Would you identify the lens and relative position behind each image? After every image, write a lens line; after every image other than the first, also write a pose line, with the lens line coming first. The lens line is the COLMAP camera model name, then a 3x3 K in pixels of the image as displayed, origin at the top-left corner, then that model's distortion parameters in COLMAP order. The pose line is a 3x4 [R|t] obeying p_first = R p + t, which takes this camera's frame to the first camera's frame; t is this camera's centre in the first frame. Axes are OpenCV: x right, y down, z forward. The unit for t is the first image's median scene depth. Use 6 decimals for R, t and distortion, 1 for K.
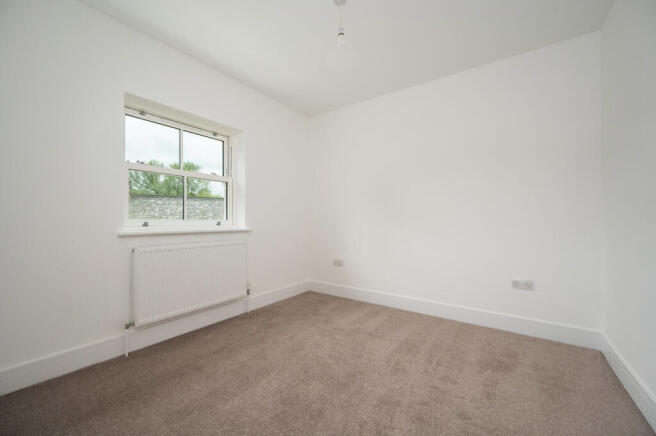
lens RADIAL K [[264.8, 0, 328.3], [0, 264.8, 213.4], [0, 0, 1]] dist [0.000898, 0.000056]
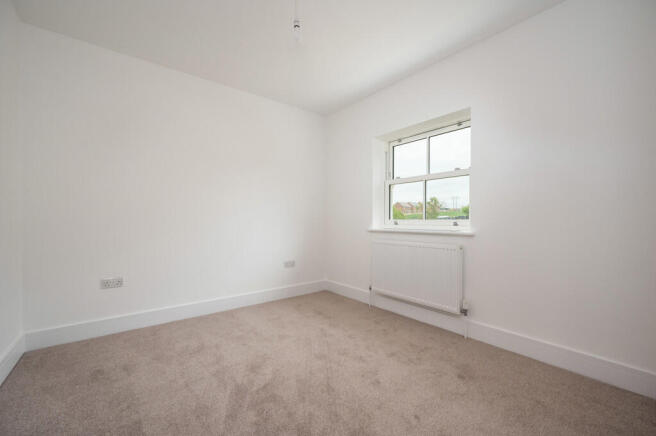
lens RADIAL K [[268.5, 0, 328.0], [0, 268.5, 218.0], [0, 0, 1]] dist [0.000086, -0.000042]
pose [[-0.286156, -0.011702, -0.958112, 0.642411], [0.029832, 0.999332, -0.021115, 0.026873], [0.957718, -0.034625, -0.285616, 0.943947]]
